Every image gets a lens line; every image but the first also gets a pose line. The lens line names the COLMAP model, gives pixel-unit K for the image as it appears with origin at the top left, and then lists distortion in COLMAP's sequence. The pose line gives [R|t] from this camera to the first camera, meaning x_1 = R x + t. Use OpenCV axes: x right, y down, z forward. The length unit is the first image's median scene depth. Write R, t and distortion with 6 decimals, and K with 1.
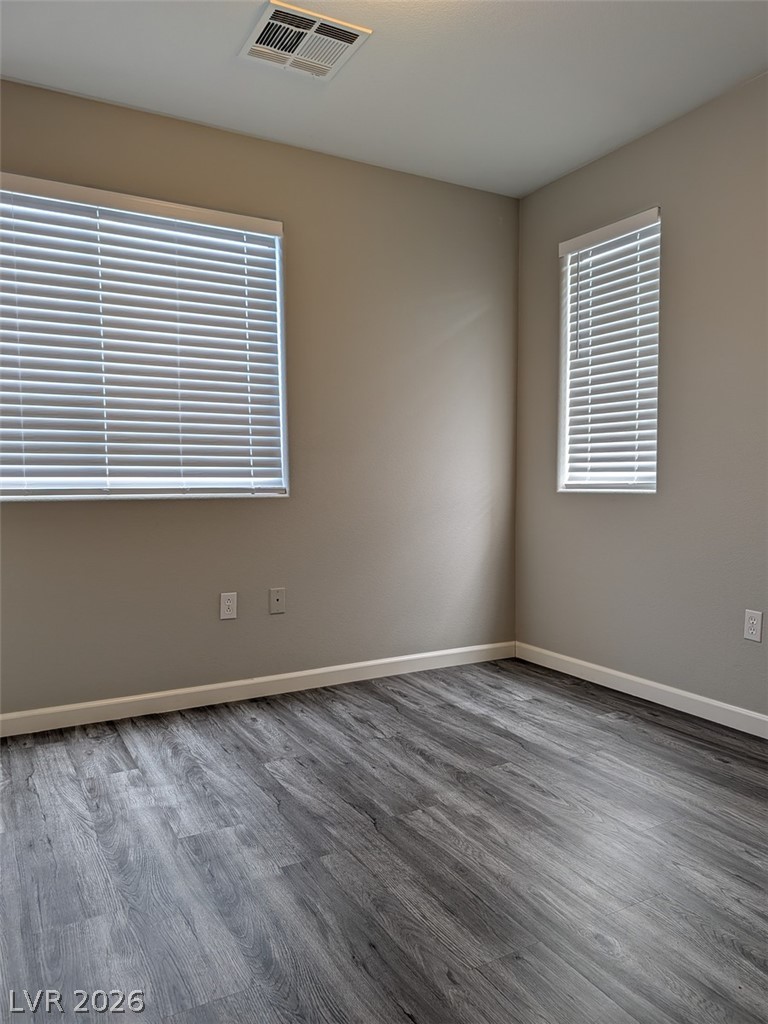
lens RADIAL K [[737.8, 0, 390.7], [0, 737.8, 515.8], [0, 0, 1]] dist [0.014449, -0.009592]
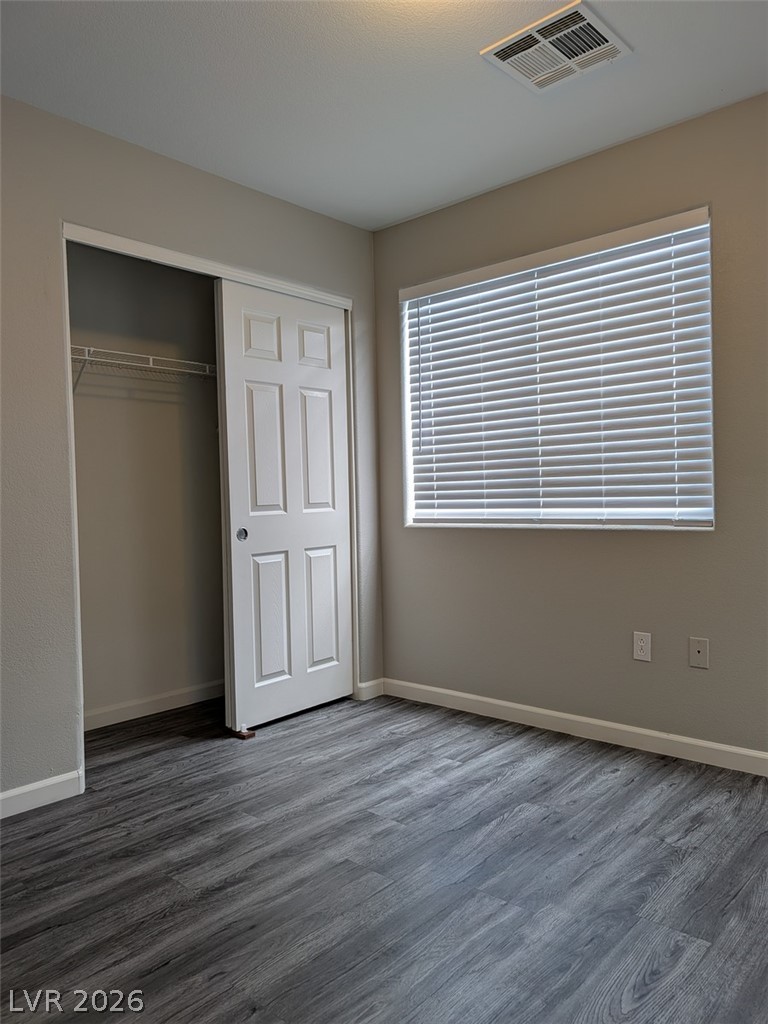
lens RADIAL K [[734.6, 0, 385.3], [0, 734.6, 522.0], [0, 0, 1]] dist [0.032956, -0.032833]
pose [[0.321244, 0.024984, -0.946667, 0.624118], [-0.027772, 0.999471, 0.016953, -0.046481], [0.946589, 0.020845, 0.321768, 0.445705]]
